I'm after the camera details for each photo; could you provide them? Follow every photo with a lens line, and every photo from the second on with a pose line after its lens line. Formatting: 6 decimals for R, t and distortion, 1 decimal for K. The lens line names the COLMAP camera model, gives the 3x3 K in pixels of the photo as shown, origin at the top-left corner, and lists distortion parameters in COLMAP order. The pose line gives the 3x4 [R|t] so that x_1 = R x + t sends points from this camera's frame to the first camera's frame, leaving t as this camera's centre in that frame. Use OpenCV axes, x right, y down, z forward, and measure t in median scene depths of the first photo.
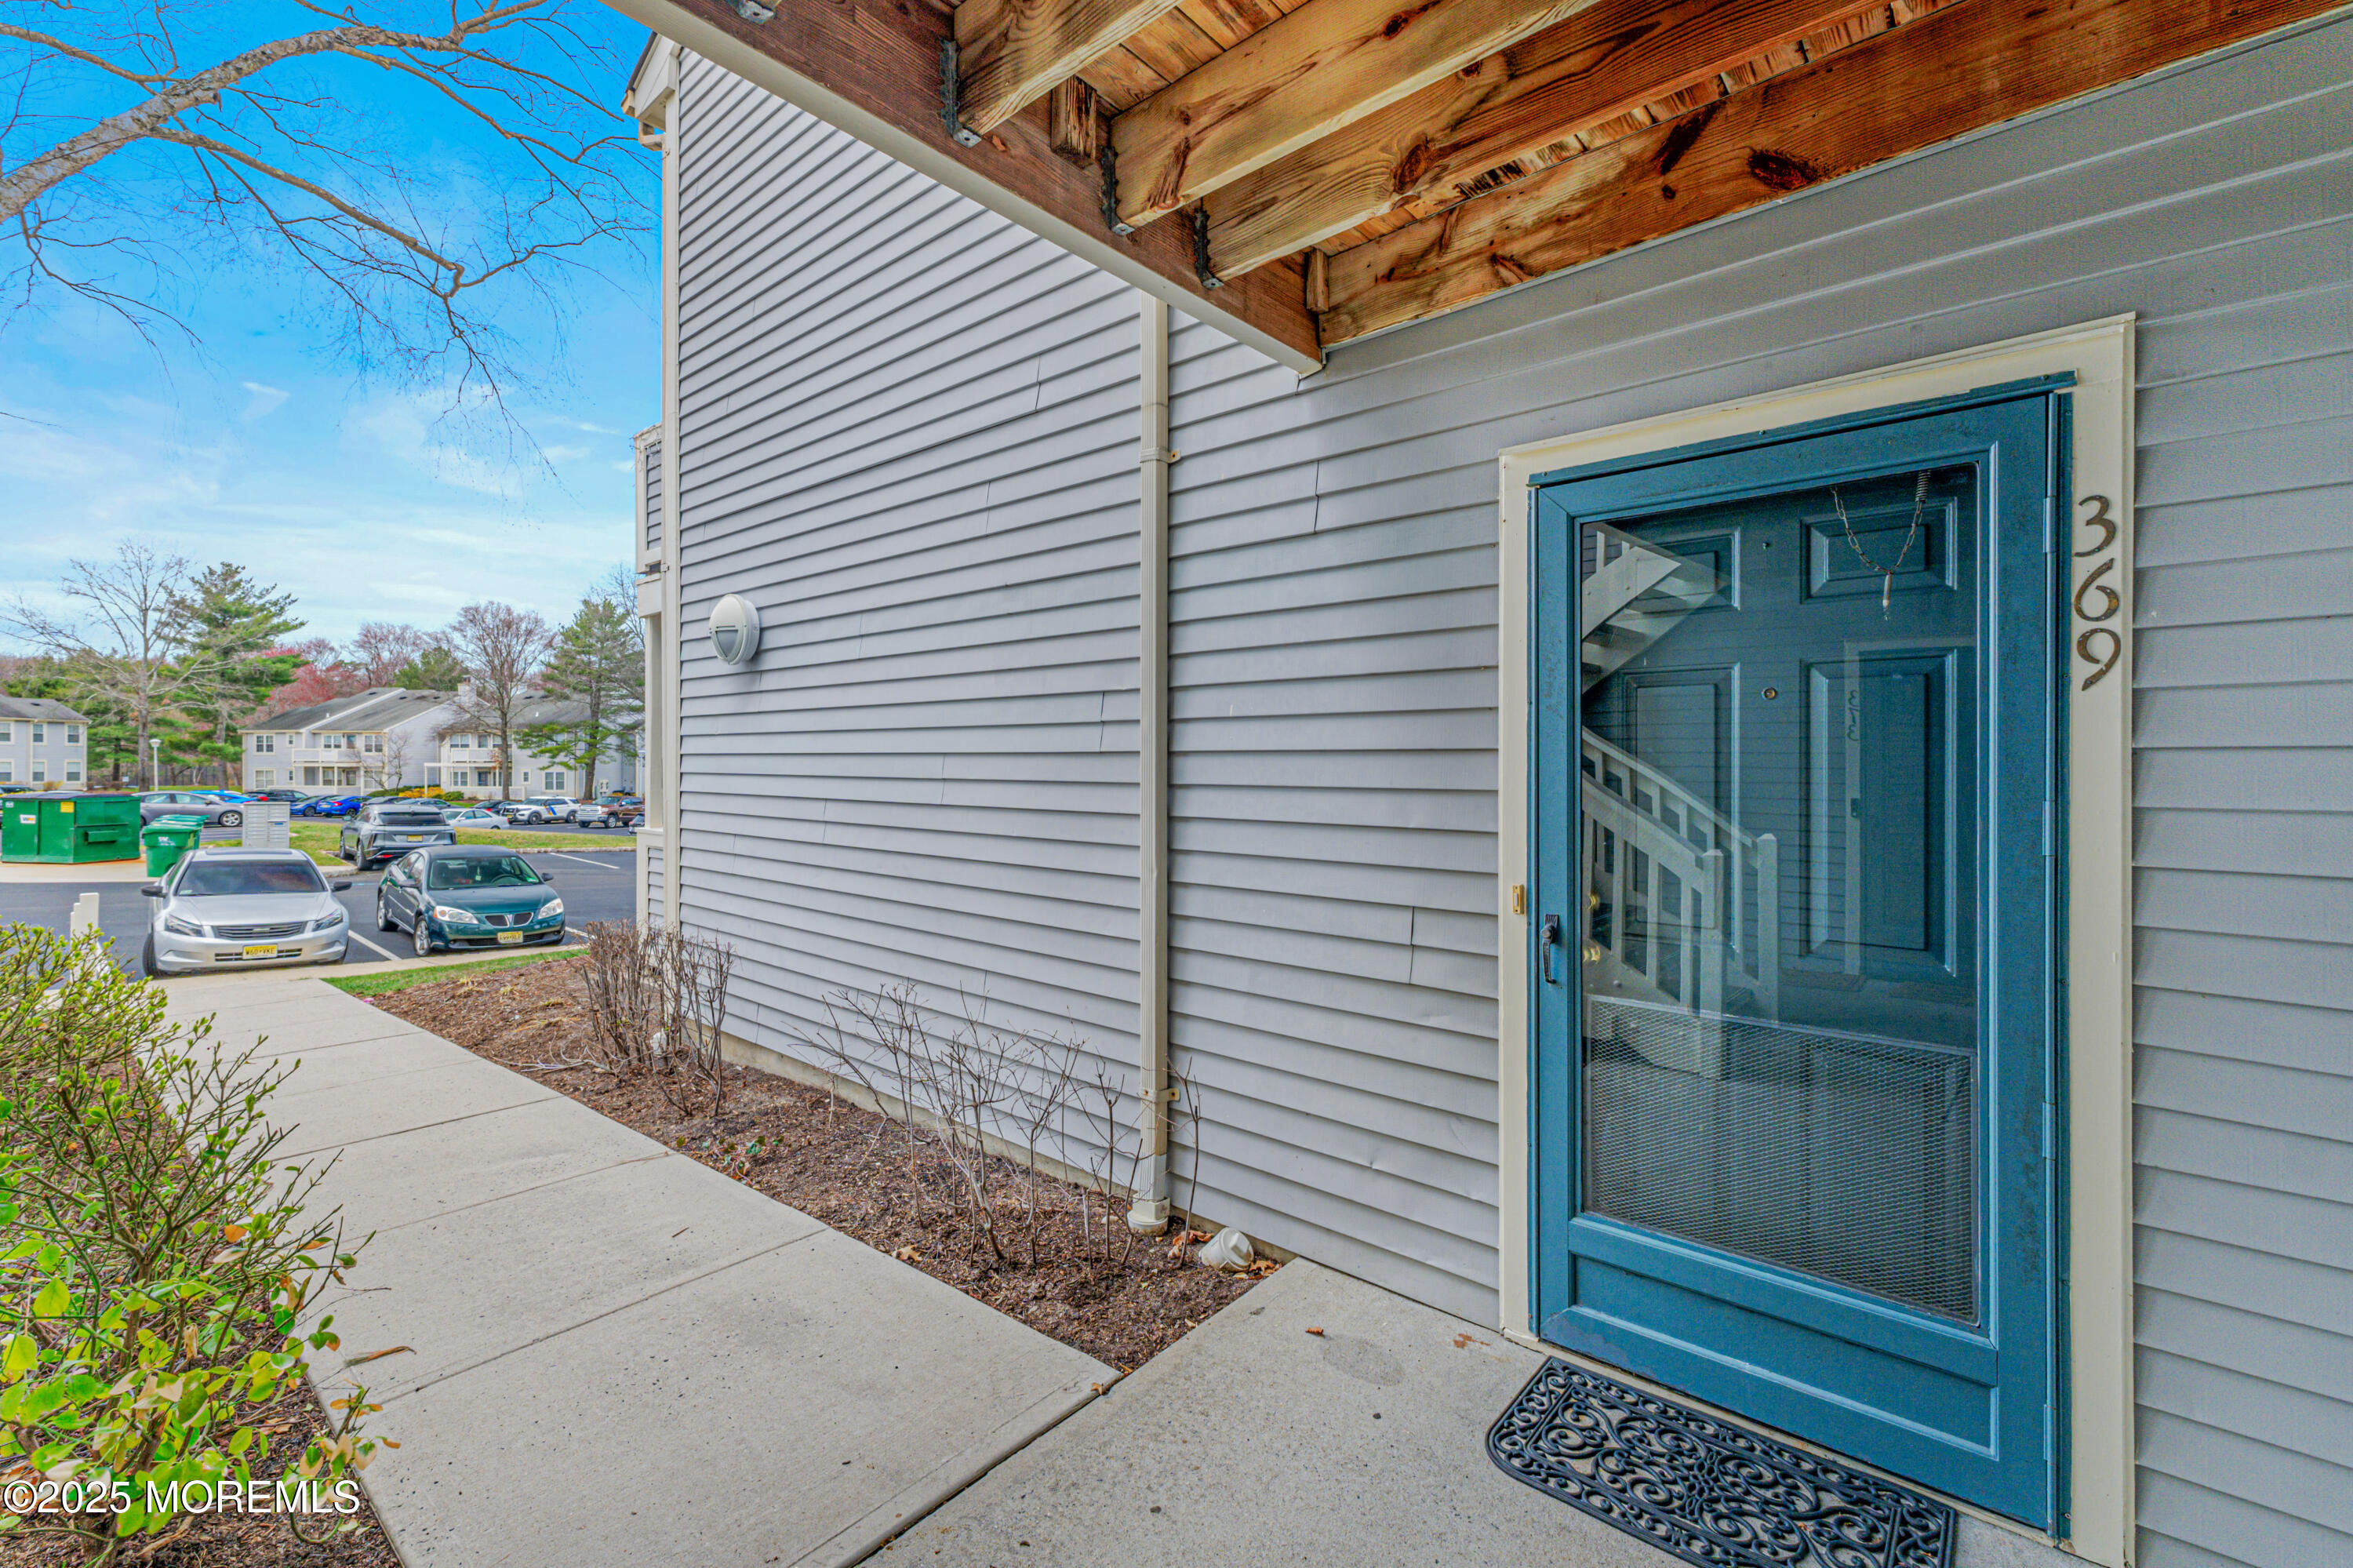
lens RADIAL K [[1010.9, 0, 1214.4], [0, 1010.9, 765.1], [0, 0, 1]] dist [0.010630, -0.001158]
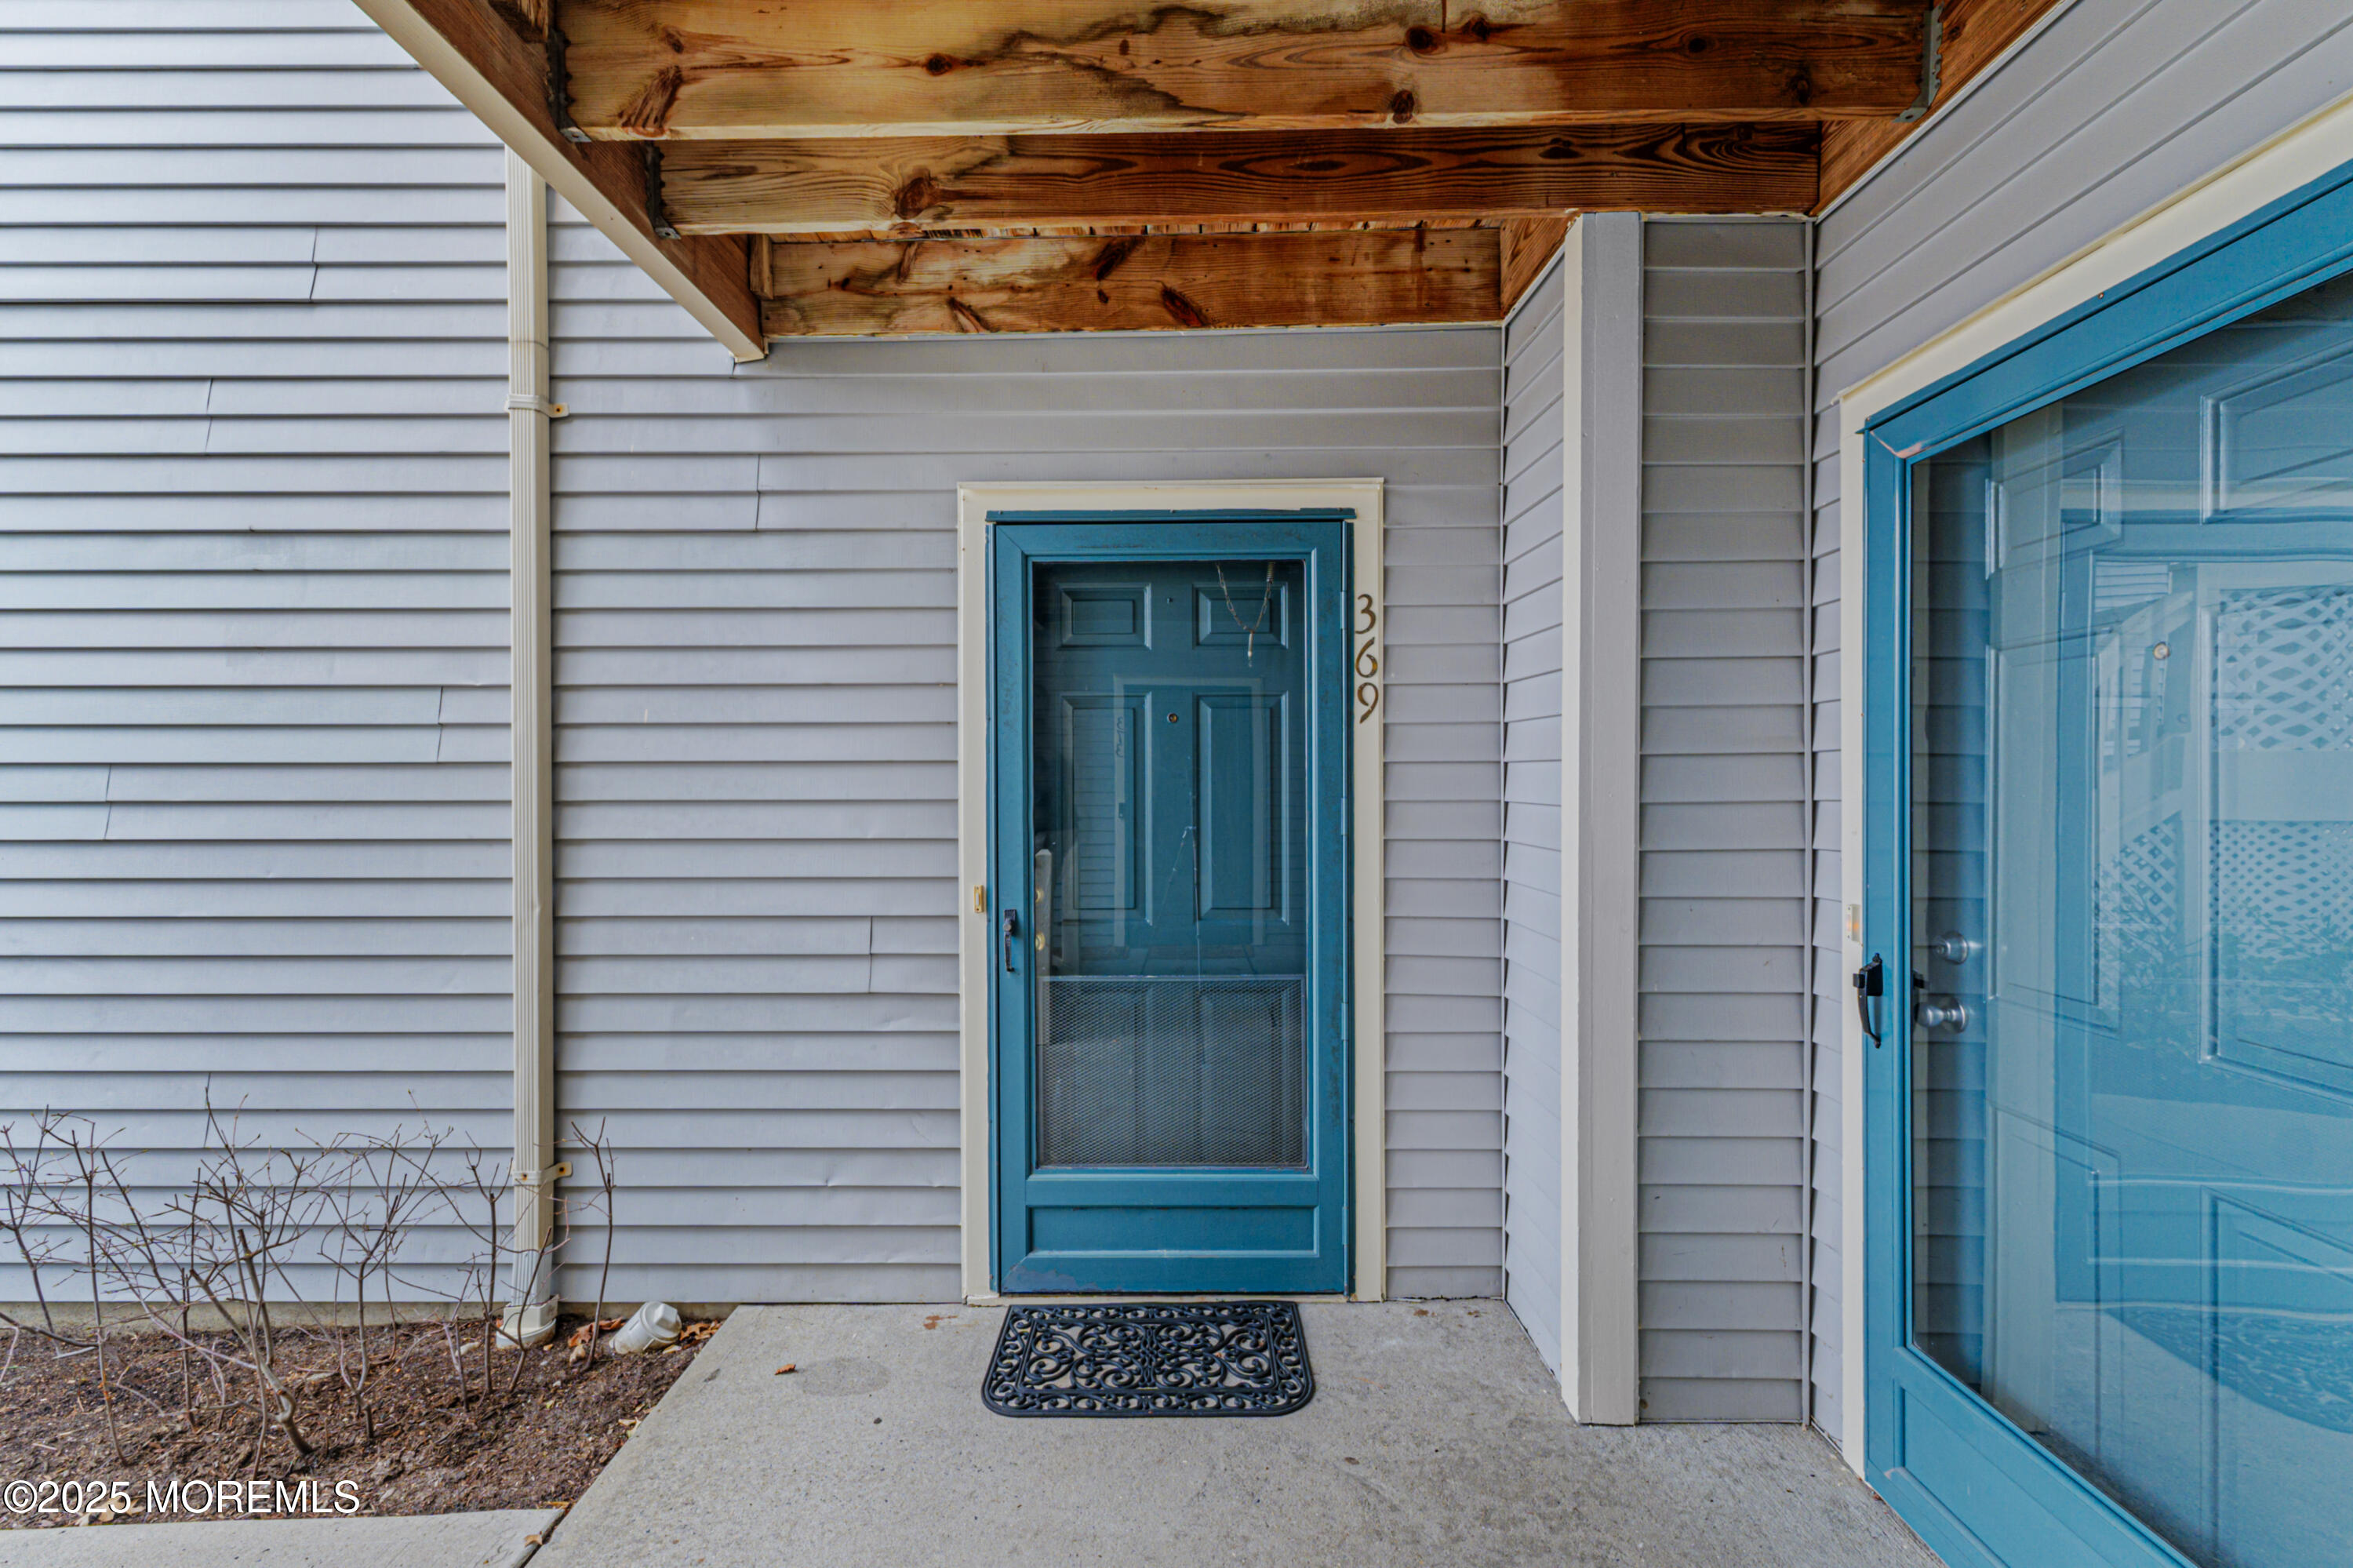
lens RADIAL K [[988.2, 0, 1175.2], [0, 988.2, 783.0], [0, 0, 1]] dist [0.006021, -0.000316]
pose [[0.761514, -0.008033, 0.648099, -0.230847], [0.007347, 0.999966, 0.003762, 0.005414], [-0.648107, 0.001897, 0.761547, 0.053582]]
